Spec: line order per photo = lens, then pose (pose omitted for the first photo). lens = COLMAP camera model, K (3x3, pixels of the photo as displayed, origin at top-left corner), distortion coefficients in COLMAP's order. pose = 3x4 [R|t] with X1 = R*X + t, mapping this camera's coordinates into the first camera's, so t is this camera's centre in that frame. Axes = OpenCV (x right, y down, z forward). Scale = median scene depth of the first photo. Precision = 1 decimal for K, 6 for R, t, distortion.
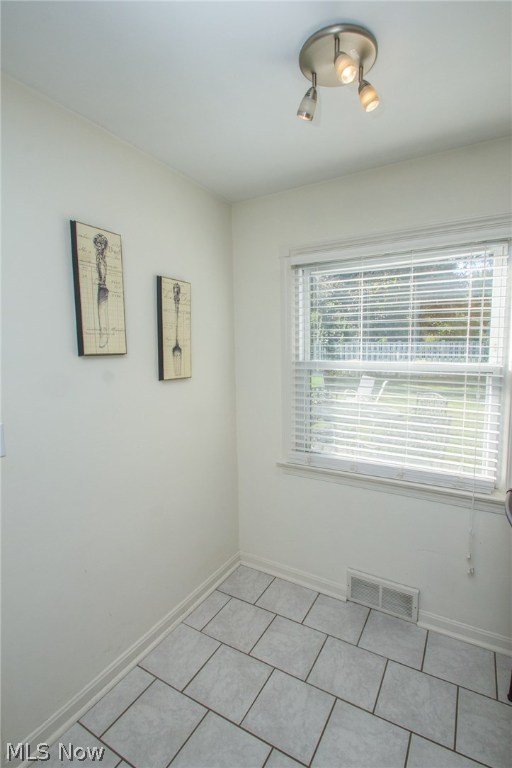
lens RADIAL K [[359.8, 0, 267.9], [0, 359.8, 382.6], [0, 0, 1]] dist [0.015581, -0.018057]
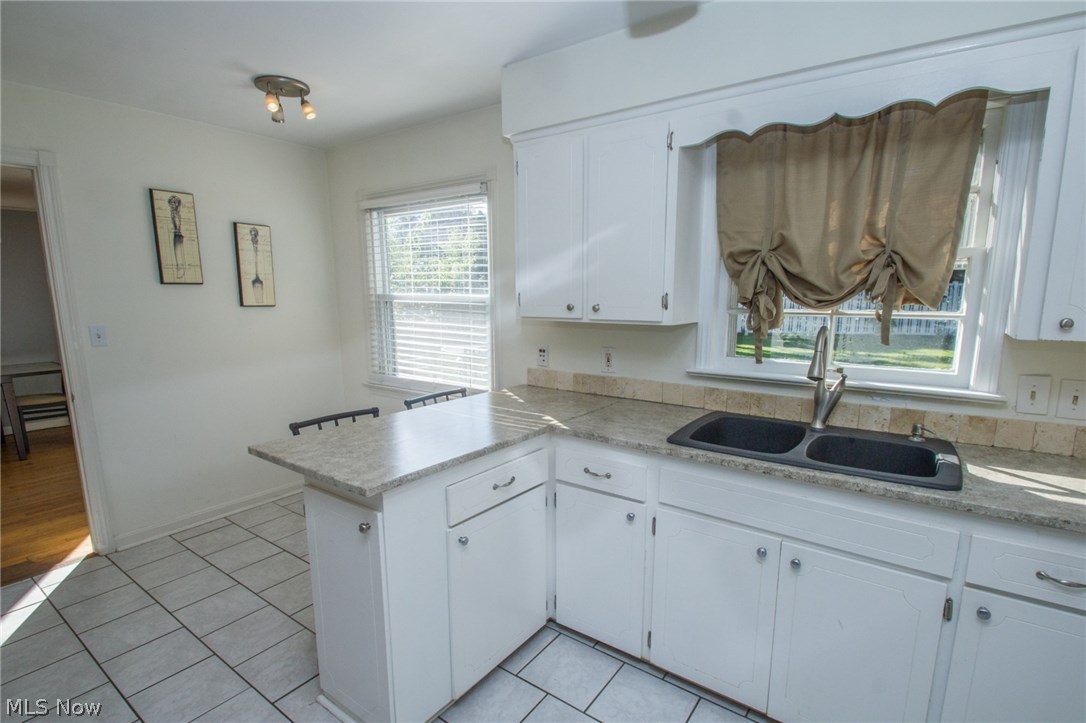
lens RADIAL K [[523.8, 0, 551.2], [0, 523.8, 386.7], [0, 0, 1]] dist [0.003289, -0.009387]
pose [[0.994425, 0.028583, -0.101502, 0.979531], [-0.020371, 0.996503, 0.081038, 0.104606], [0.103463, -0.078519, 0.991529, -0.734393]]
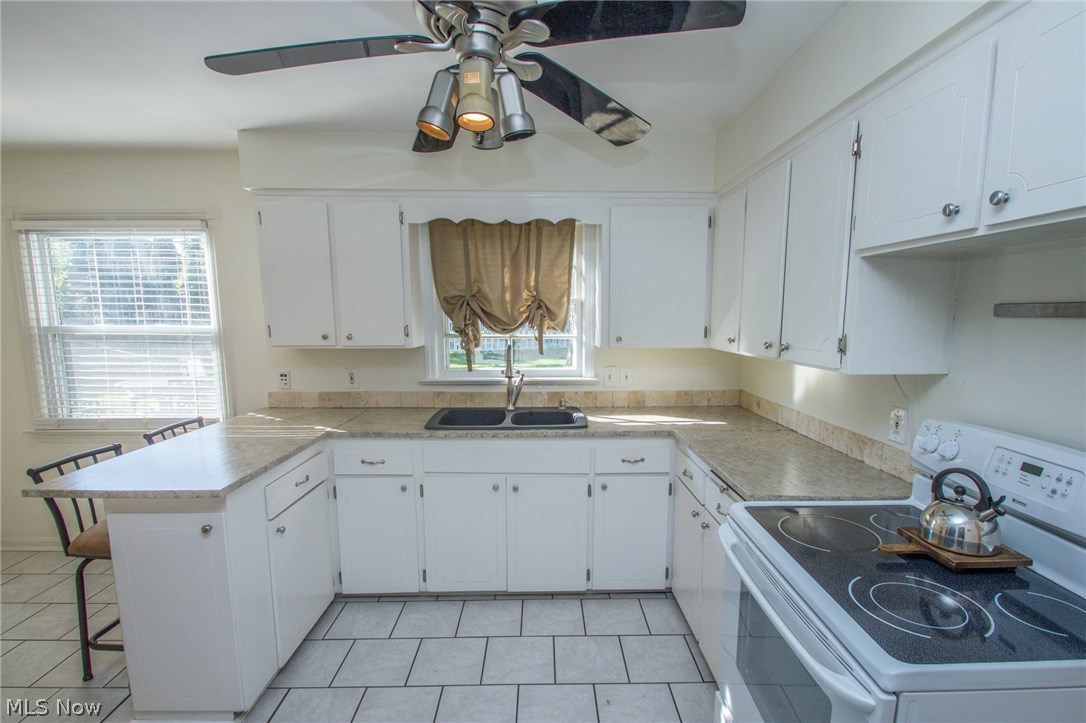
lens RADIAL K [[508.8, 0, 553.1], [0, 508.8, 383.6], [0, 0, 1]] dist [0.015581, -0.018057]
pose [[0.856279, -0.059798, 0.513040, 0.684047], [0.042619, 0.998068, 0.045200, 0.114001], [-0.514752, -0.016839, 0.857174, -1.110589]]
